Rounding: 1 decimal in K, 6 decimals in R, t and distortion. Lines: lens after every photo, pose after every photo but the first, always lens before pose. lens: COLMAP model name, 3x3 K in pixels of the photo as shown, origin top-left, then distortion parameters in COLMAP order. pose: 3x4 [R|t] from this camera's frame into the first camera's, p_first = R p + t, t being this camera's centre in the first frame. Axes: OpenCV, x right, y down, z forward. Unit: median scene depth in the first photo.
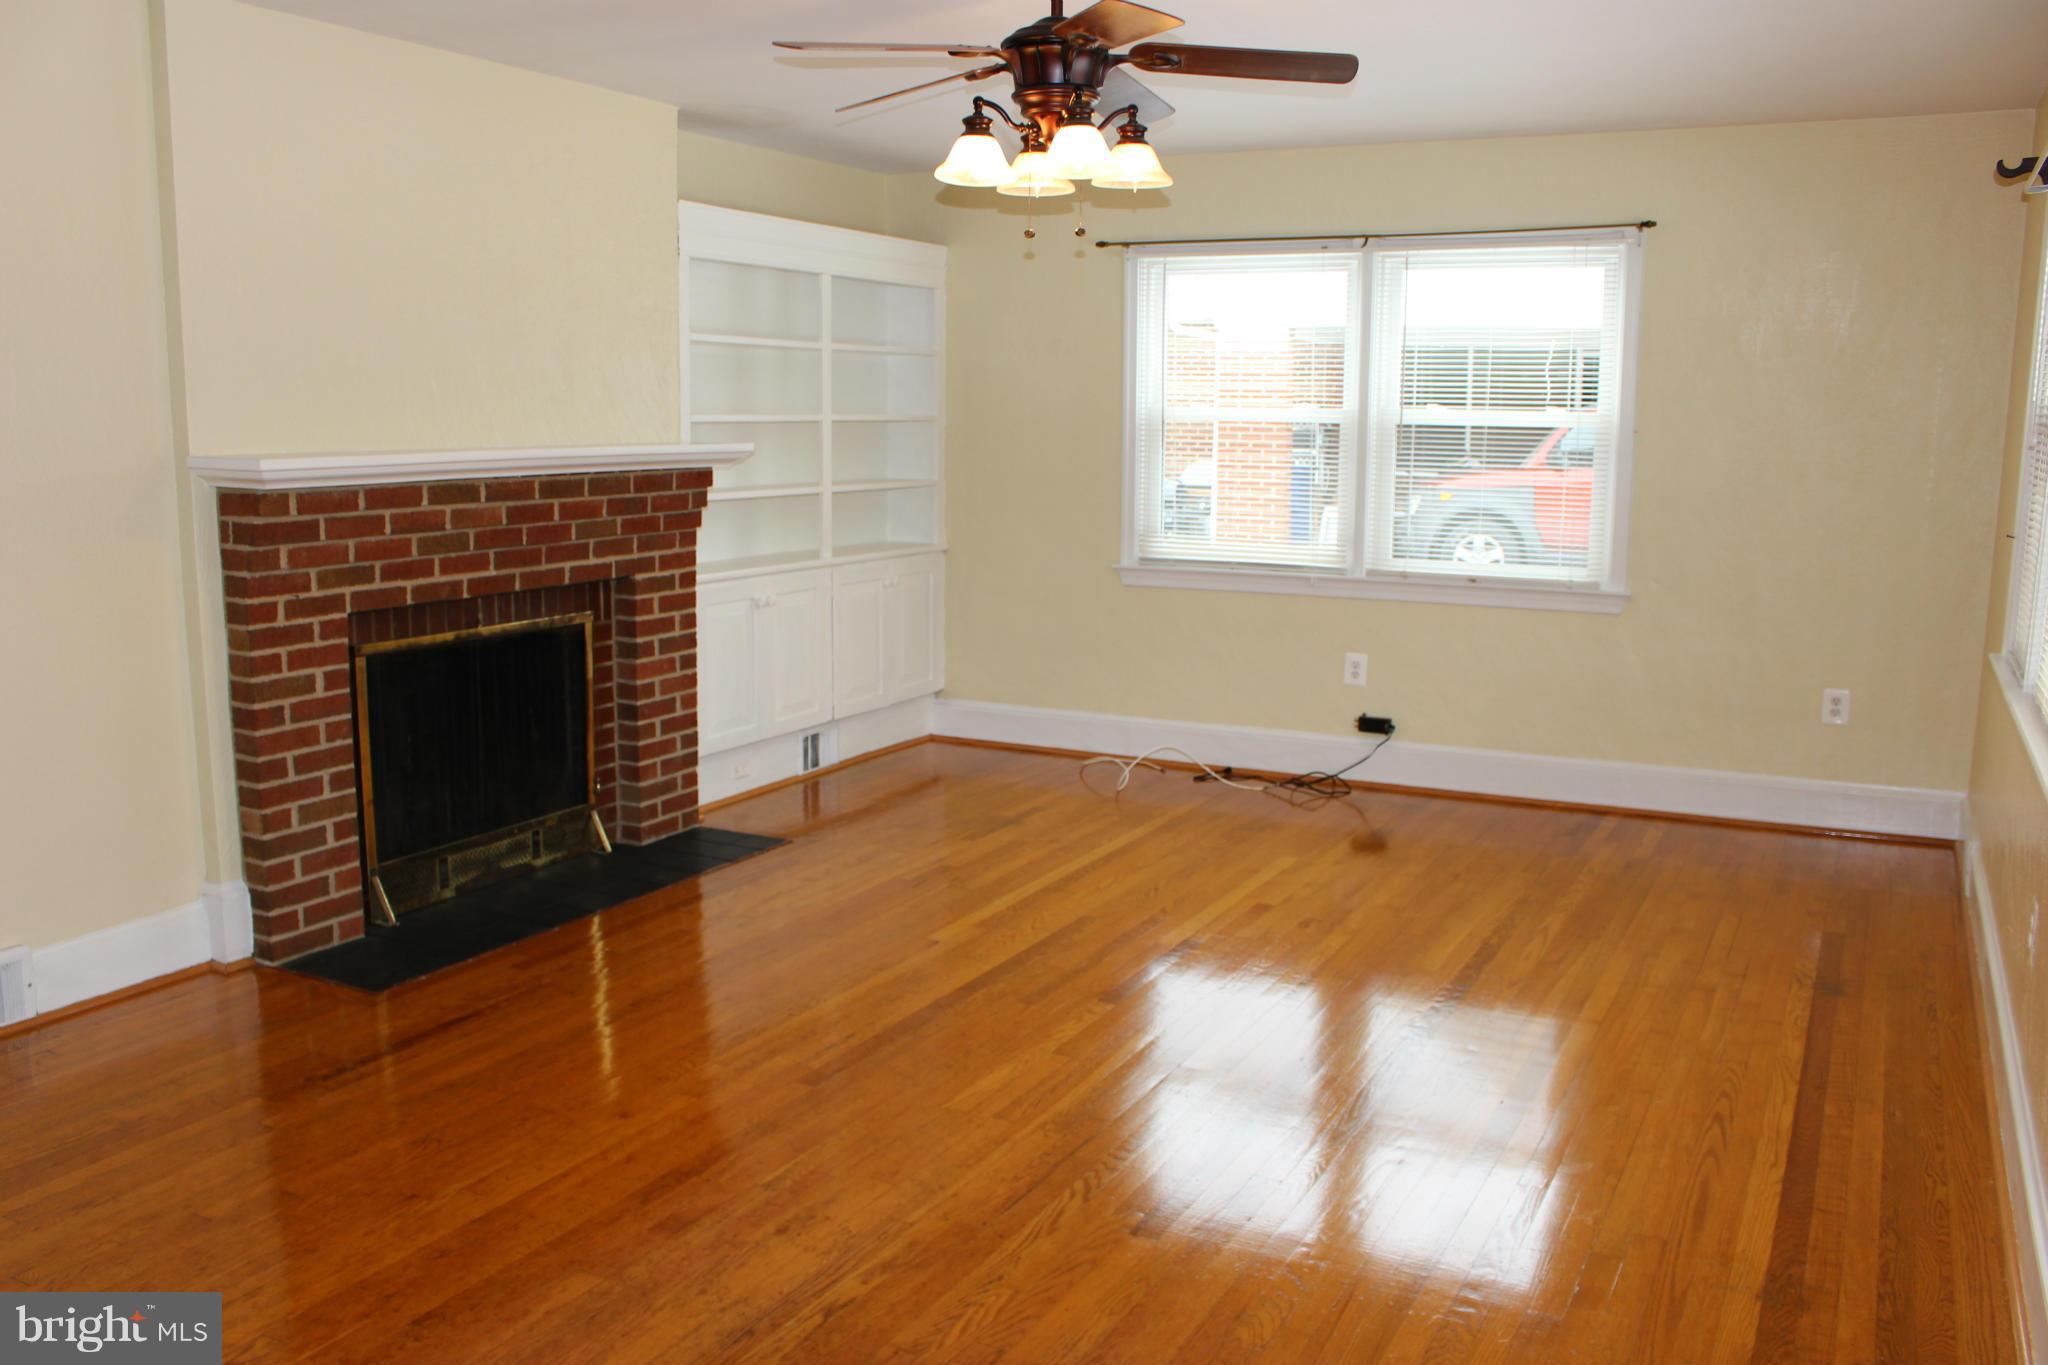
lens RADIAL K [[1702.0, 0, 1021.2], [0, 1702.0, 694.9], [0, 0, 1]] dist [-0.116975, 0.051290]
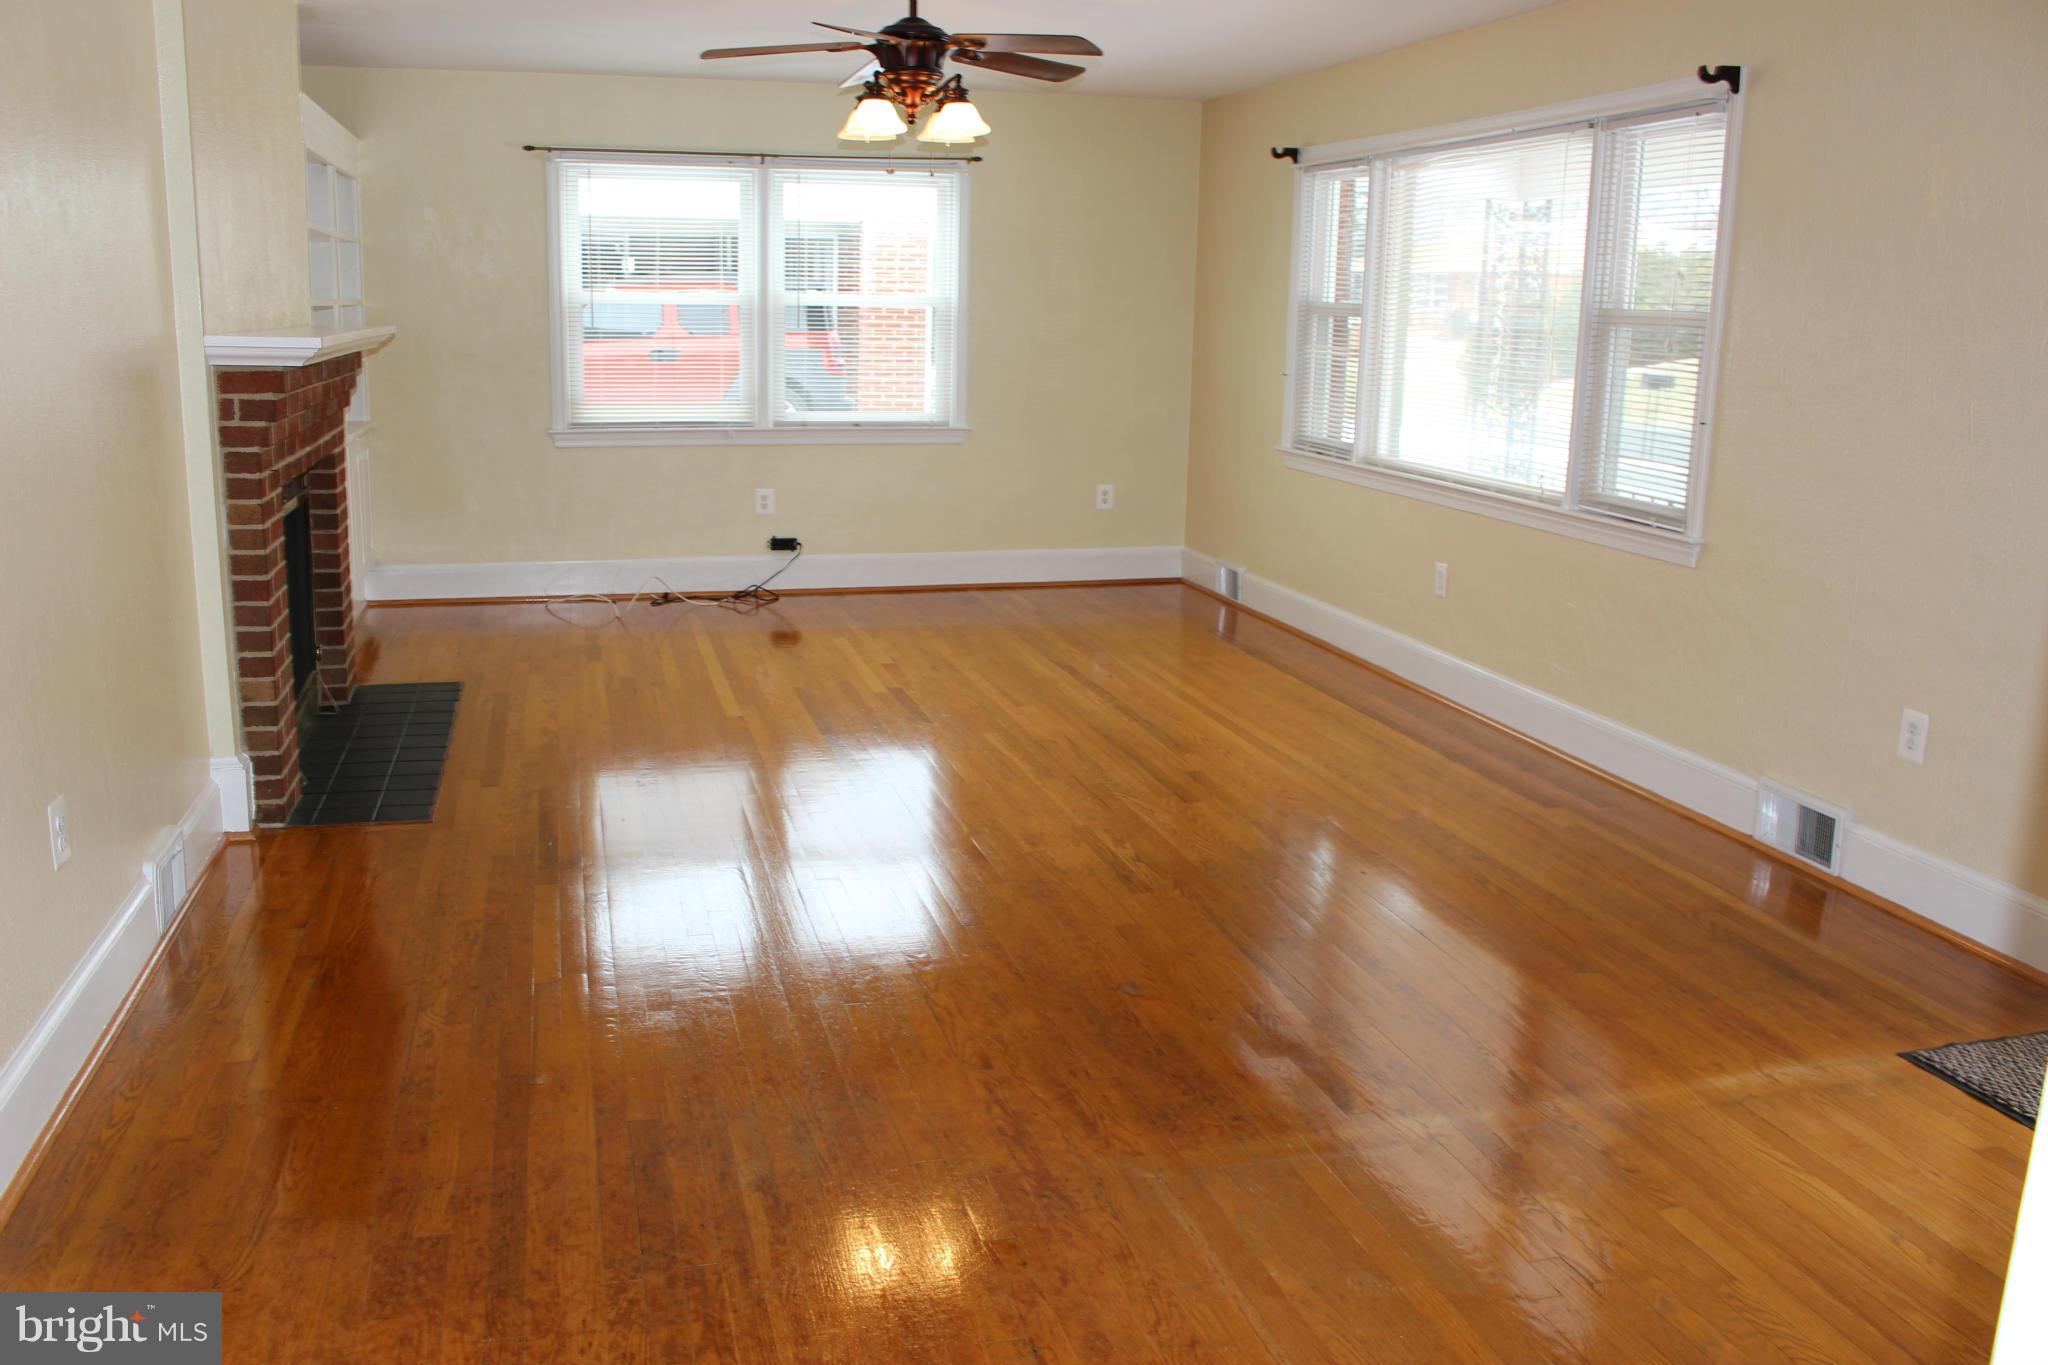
lens RADIAL K [[1702.0, 0, 1012.3], [0, 1702.0, 672.5], [0, 0, 1]] dist [-0.116975, 0.051290]
pose [[0.731888, -0.136885, 0.667535, -0.548839], [0.097565, 0.990573, 0.096158, 0.007729], [-0.674405, -0.005249, 0.738343, -0.056579]]
